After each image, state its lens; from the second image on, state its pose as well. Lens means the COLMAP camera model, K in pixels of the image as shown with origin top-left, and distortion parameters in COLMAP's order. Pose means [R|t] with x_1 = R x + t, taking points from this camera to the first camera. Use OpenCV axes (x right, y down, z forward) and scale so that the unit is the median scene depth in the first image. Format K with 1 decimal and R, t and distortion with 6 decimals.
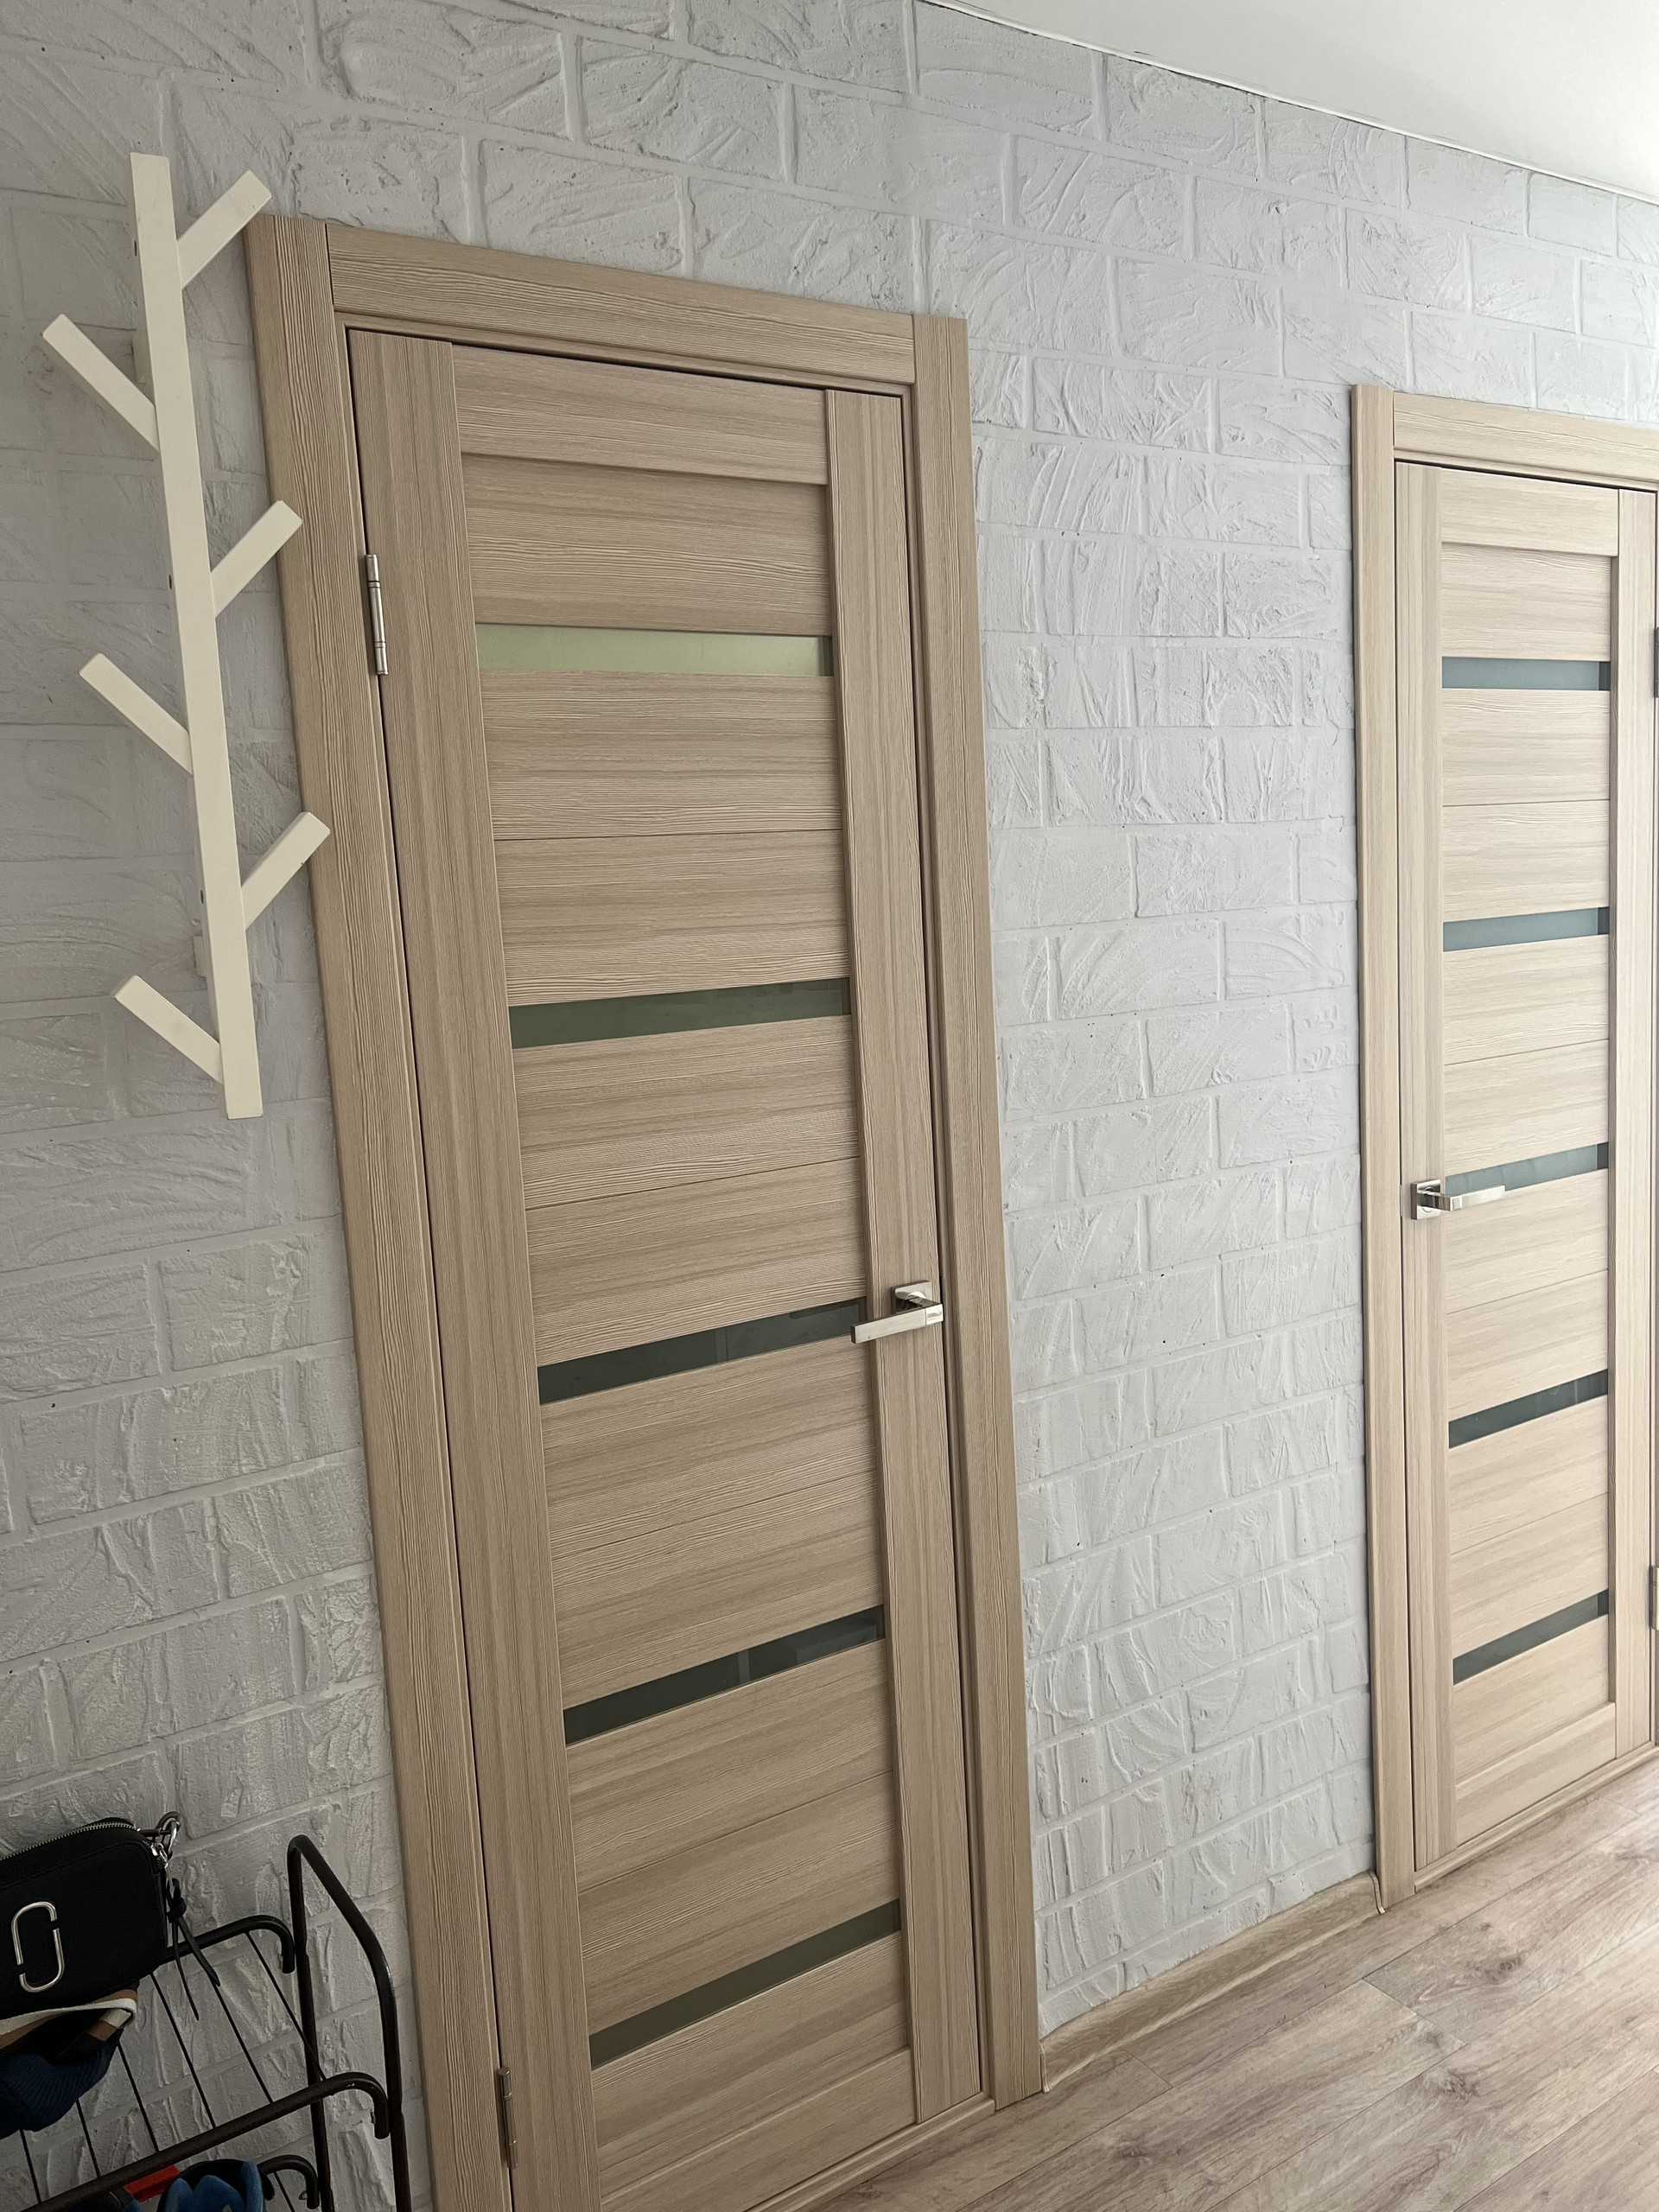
lens RADIAL K [[1661.1, 0, 821.5], [0, 1661.1, 1109.5], [0, 0, 1]] dist [0.066953, -0.081404]
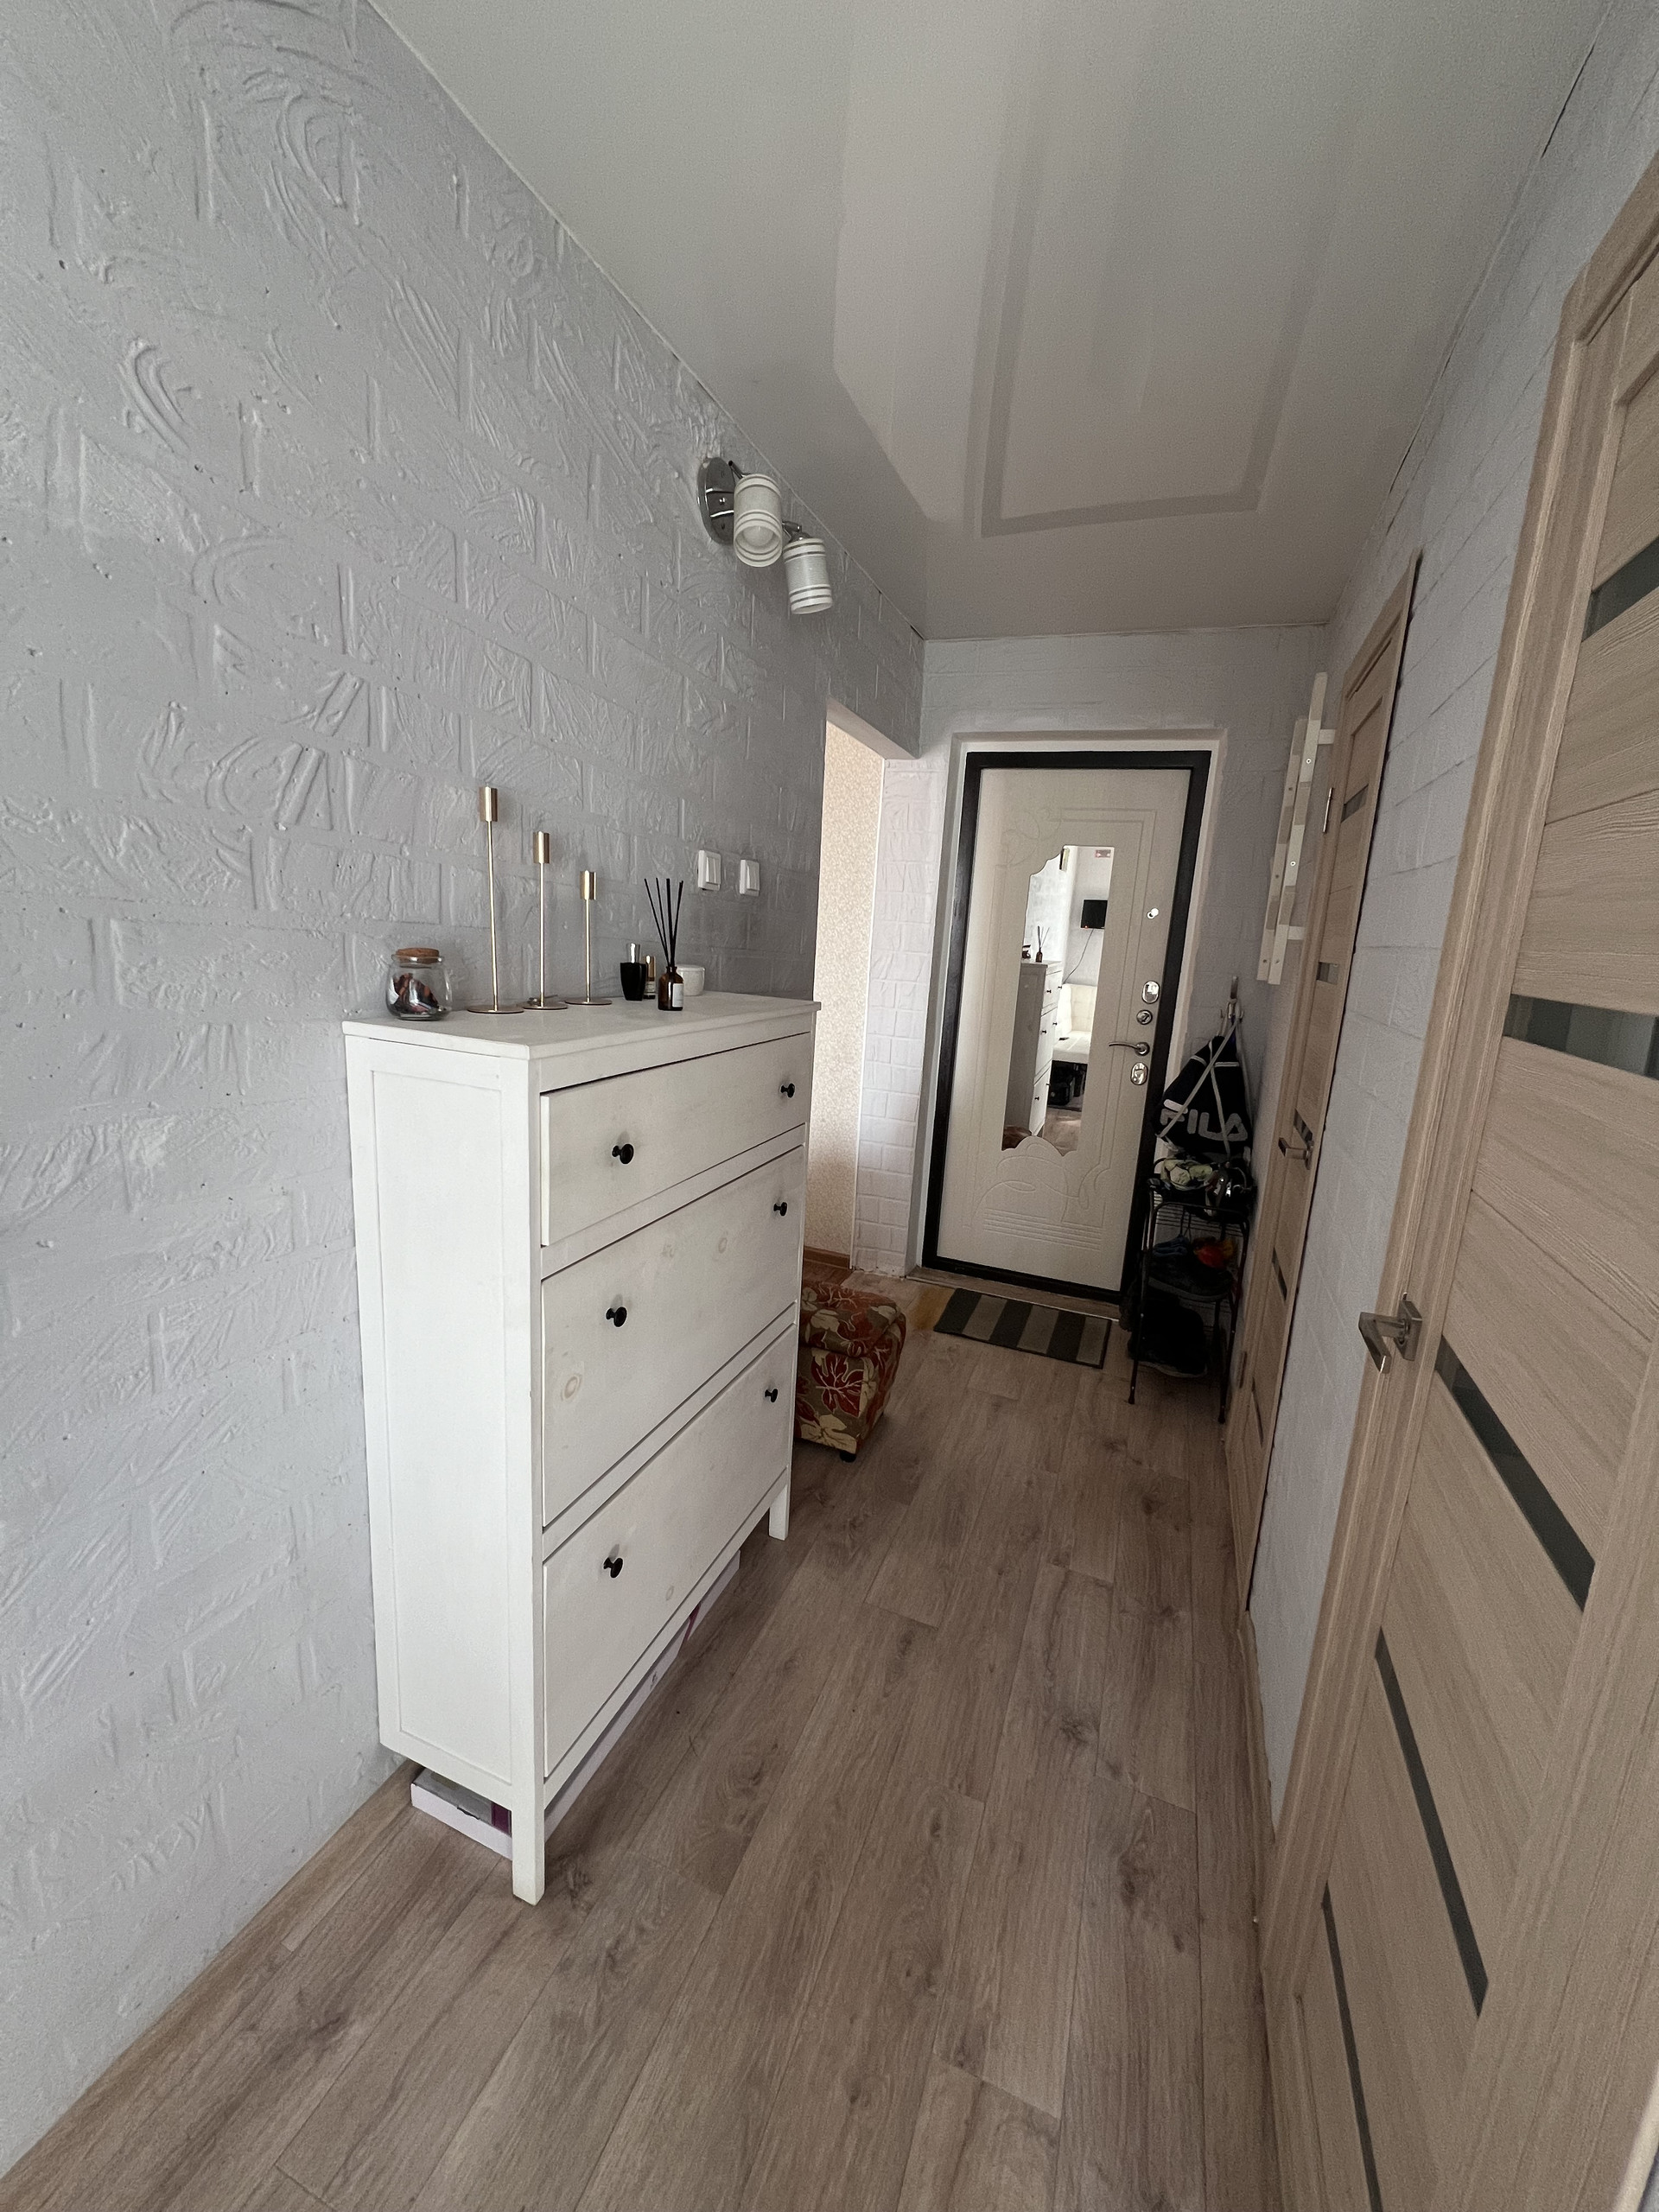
lens RADIAL K [[891.2, 0, 834.5], [0, 891.2, 1105.5], [0, 0, 1]] dist [-0.007270, -0.000186]
pose [[-0.803190, 0.135128, -0.580195, 1.041124], [-0.084289, 0.938358, 0.335229, -0.213981], [0.589730, 0.318157, -0.742290, 1.429779]]
